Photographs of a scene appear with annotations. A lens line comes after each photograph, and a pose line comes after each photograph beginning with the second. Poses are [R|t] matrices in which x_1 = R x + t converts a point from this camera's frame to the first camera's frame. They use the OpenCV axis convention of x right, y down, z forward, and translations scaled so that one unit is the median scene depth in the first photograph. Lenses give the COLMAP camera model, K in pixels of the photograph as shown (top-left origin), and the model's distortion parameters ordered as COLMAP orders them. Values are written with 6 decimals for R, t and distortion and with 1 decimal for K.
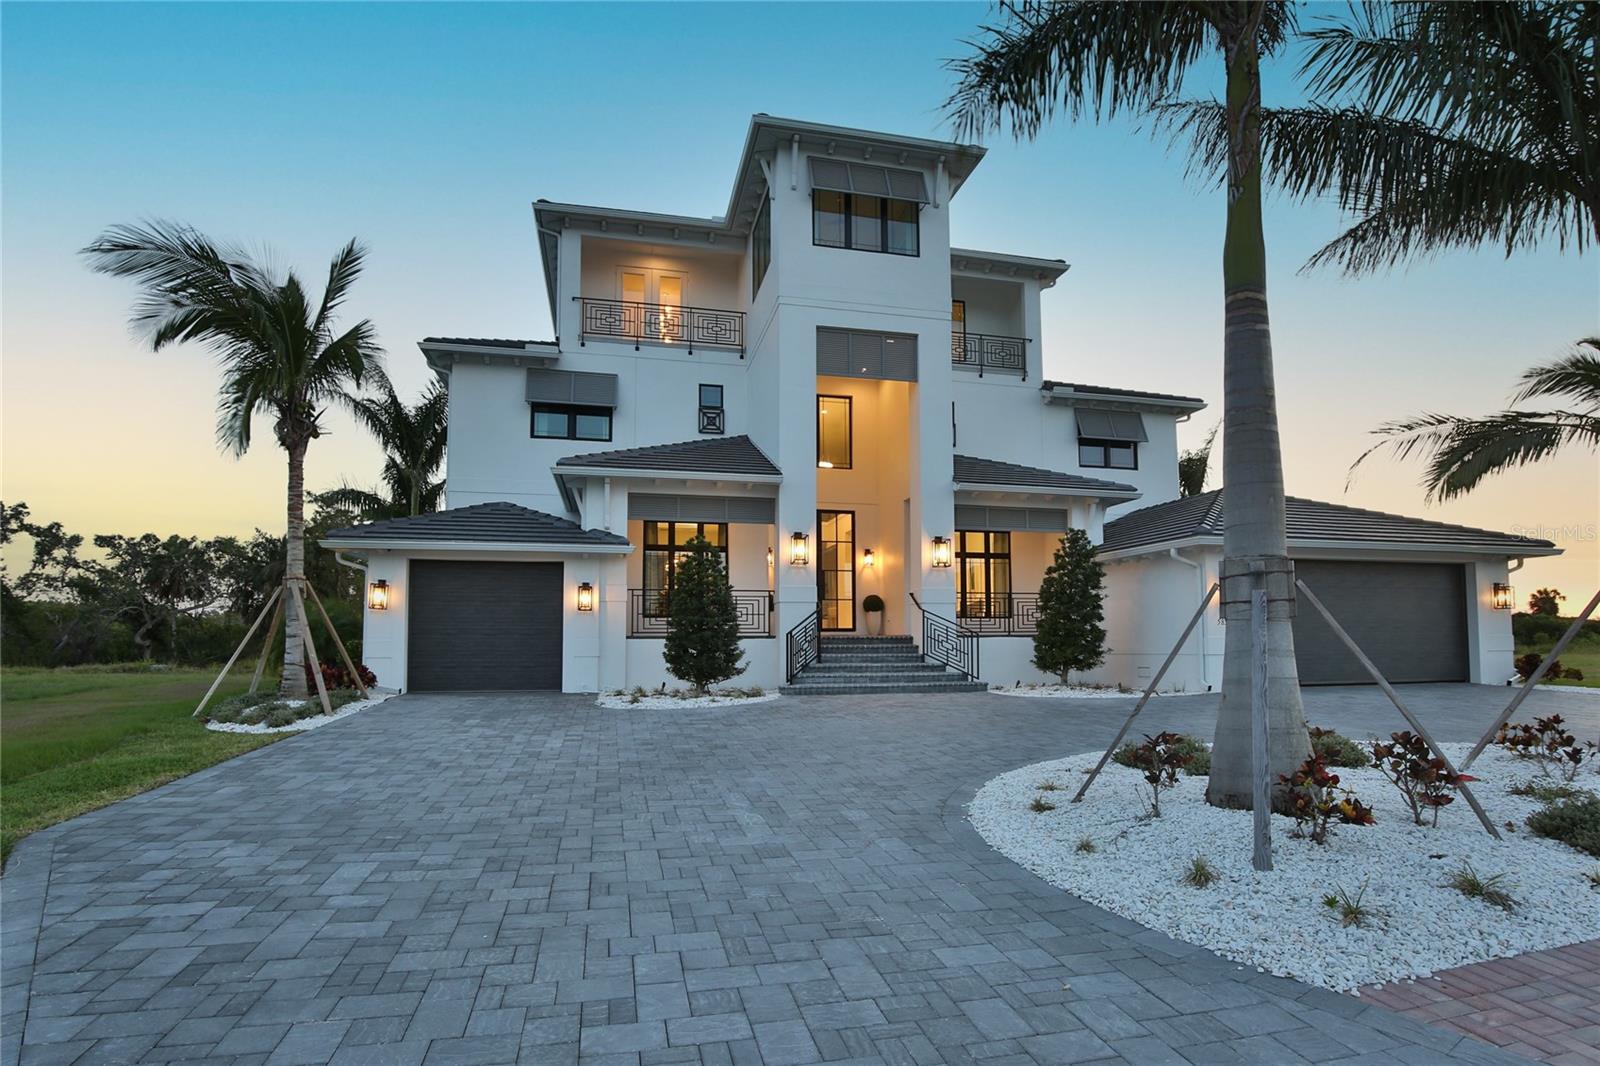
lens RADIAL K [[795.1, 0, 800.0], [0, 795.1, 533.0], [0, 0, 1]] dist [-0.000366, 0.000135]
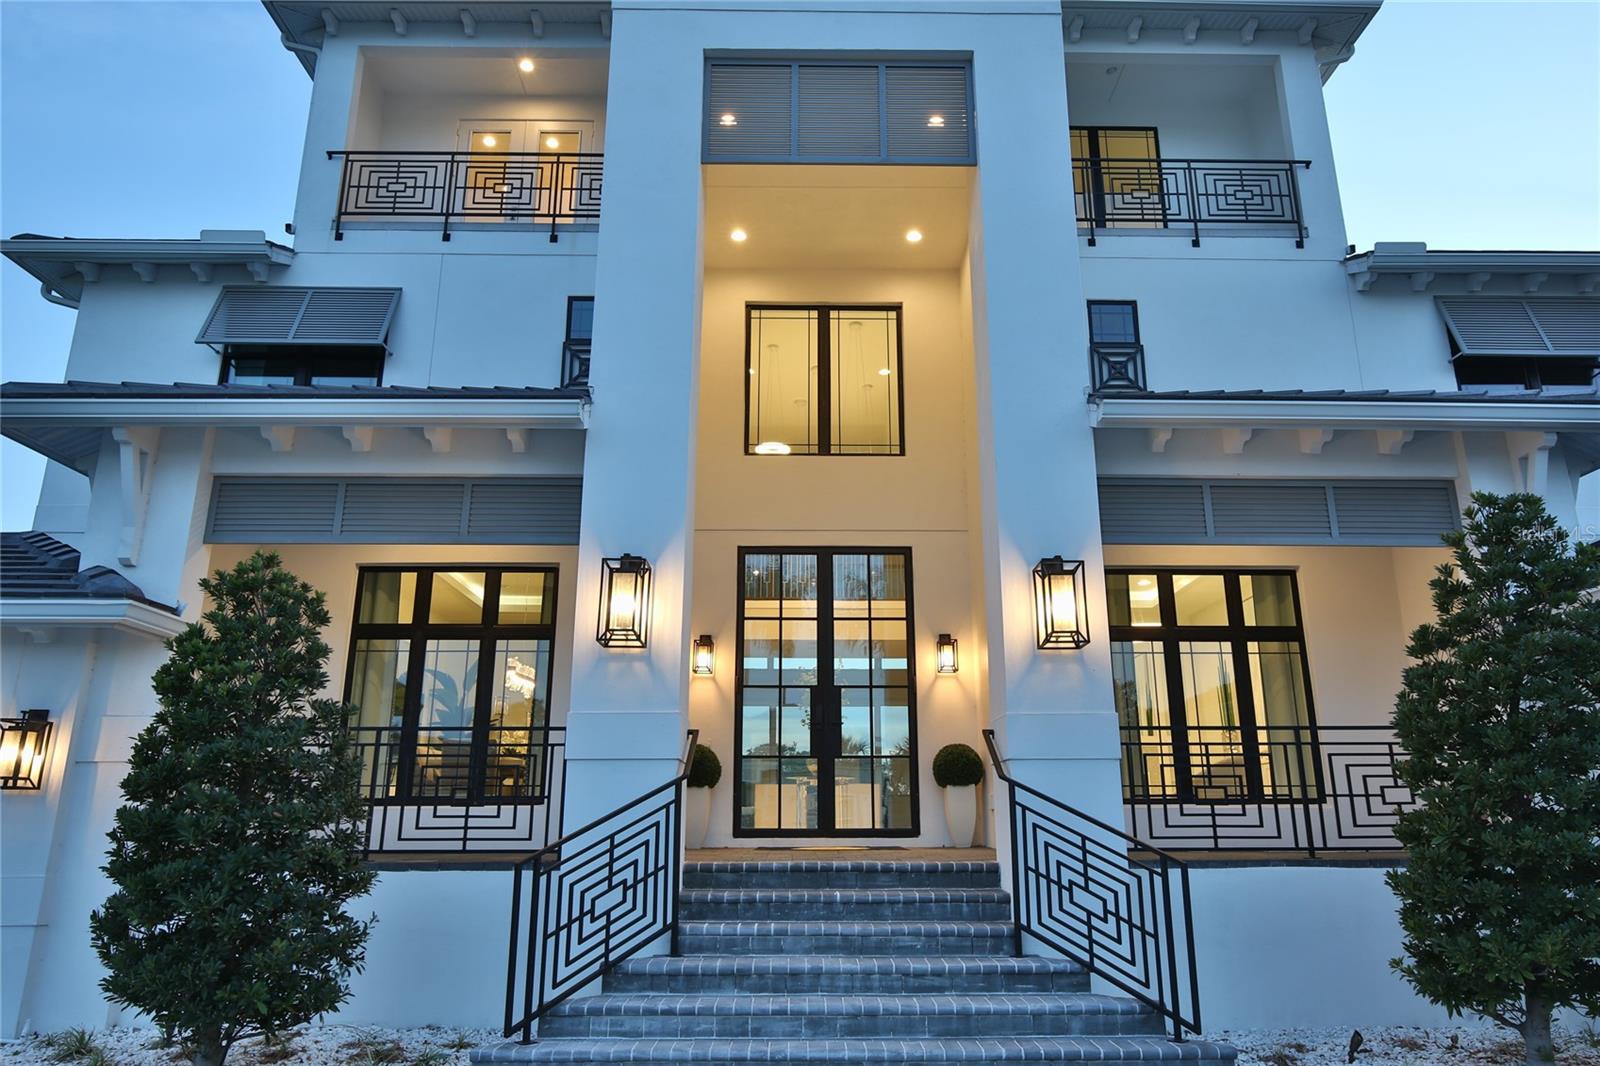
lens RADIAL K [[1060.3, 0, 801.6], [0, 1060.3, 481.5], [0, 0, 1]] dist [0.005207, -0.000019]
pose [[0.977494, -0.063628, -0.201140, 0.160725], [0.026440, 0.982864, -0.182425, 0.051618], [0.209301, 0.173001, 0.962426, 0.526525]]
